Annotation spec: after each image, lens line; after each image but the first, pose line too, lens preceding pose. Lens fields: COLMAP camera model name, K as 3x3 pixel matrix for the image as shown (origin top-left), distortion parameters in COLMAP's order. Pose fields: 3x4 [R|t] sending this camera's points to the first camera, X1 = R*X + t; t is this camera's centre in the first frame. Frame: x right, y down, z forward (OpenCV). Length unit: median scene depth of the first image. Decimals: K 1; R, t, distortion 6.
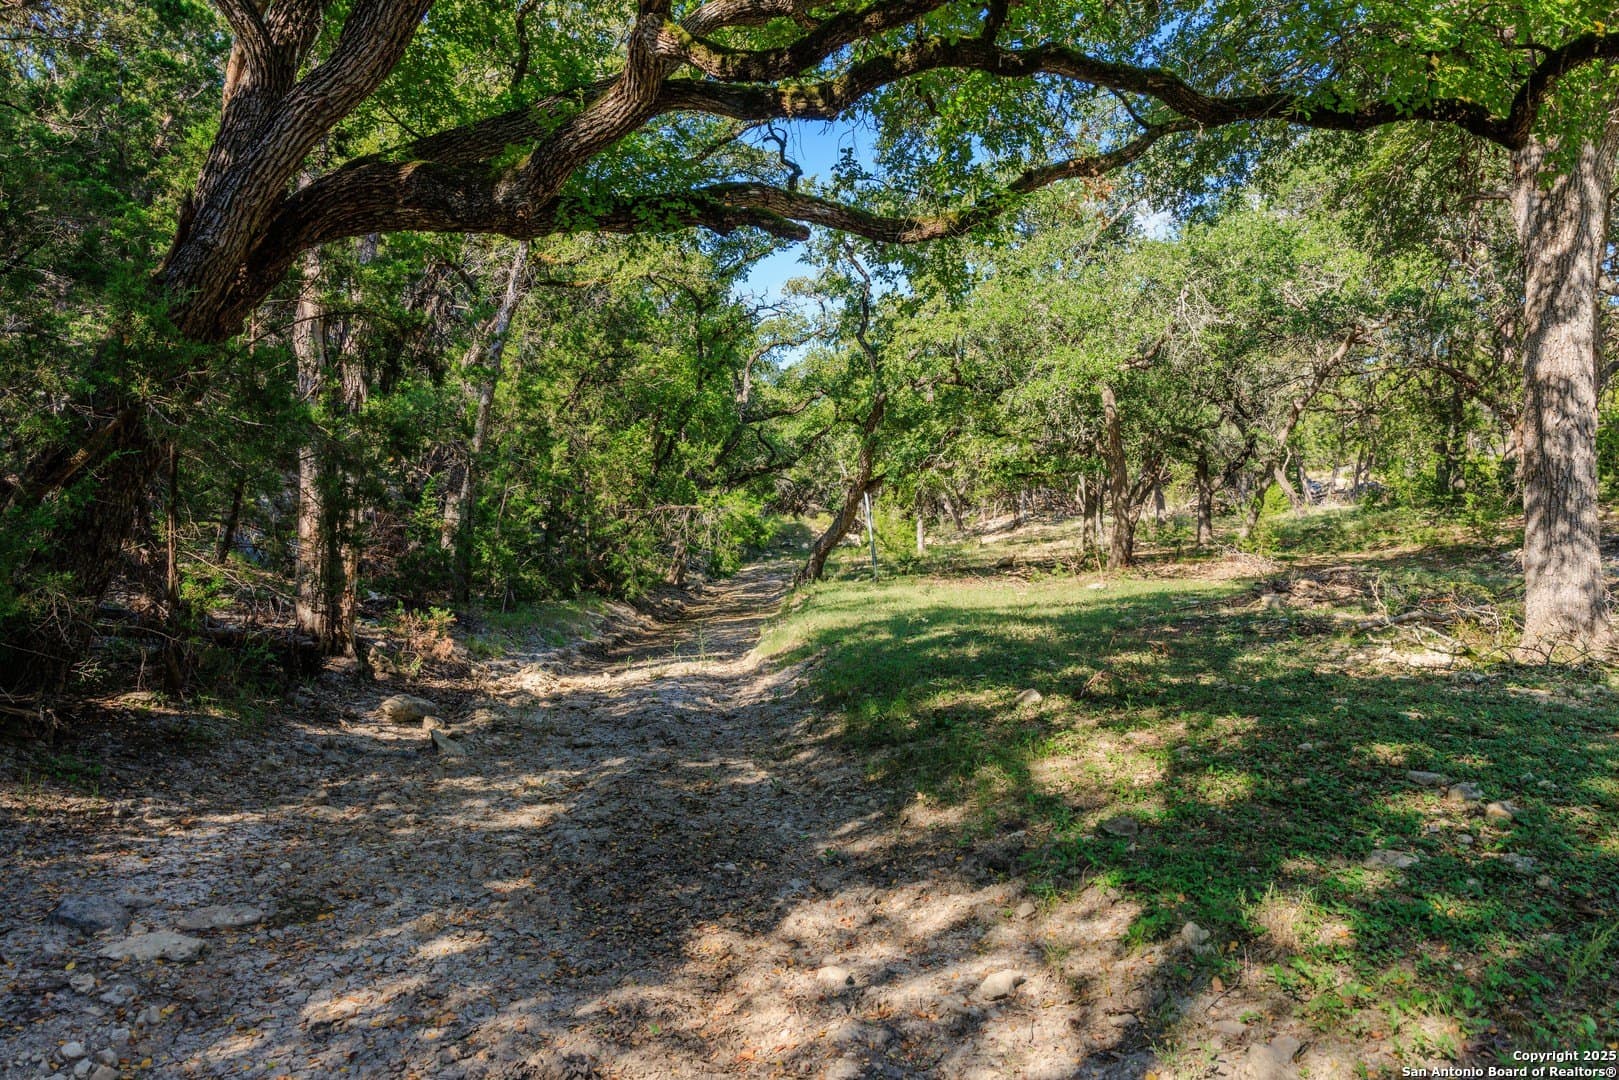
lens RADIAL K [[1202.2, 0, 809.5], [0, 1202.2, 540.0], [0, 0, 1]] dist [0.004150, 0.001819]
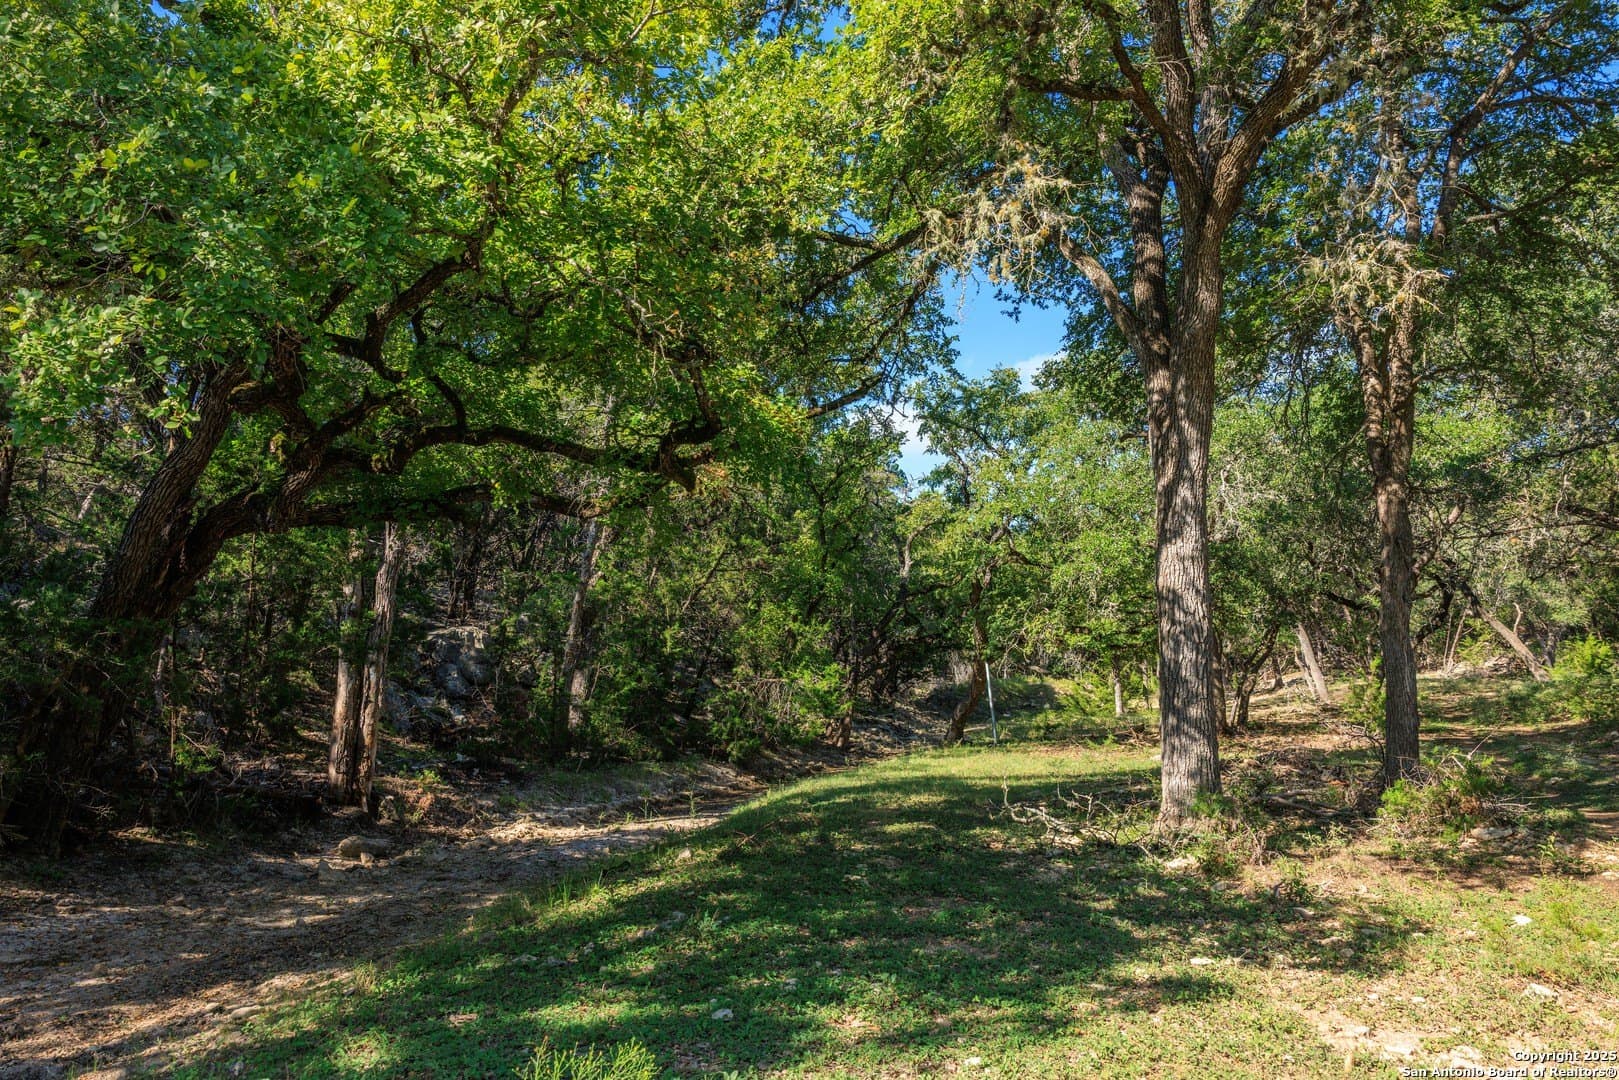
lens RADIAL K [[1202.2, 0, 809.5], [0, 1202.2, 540.0], [0, 0, 1]] dist [0.004150, 0.001819]
pose [[0.956472, -0.036619, -0.289516, 0.629509], [-0.000345, 0.991953, -0.126605, -0.035859], [0.291823, 0.121194, 0.948763, -0.205954]]
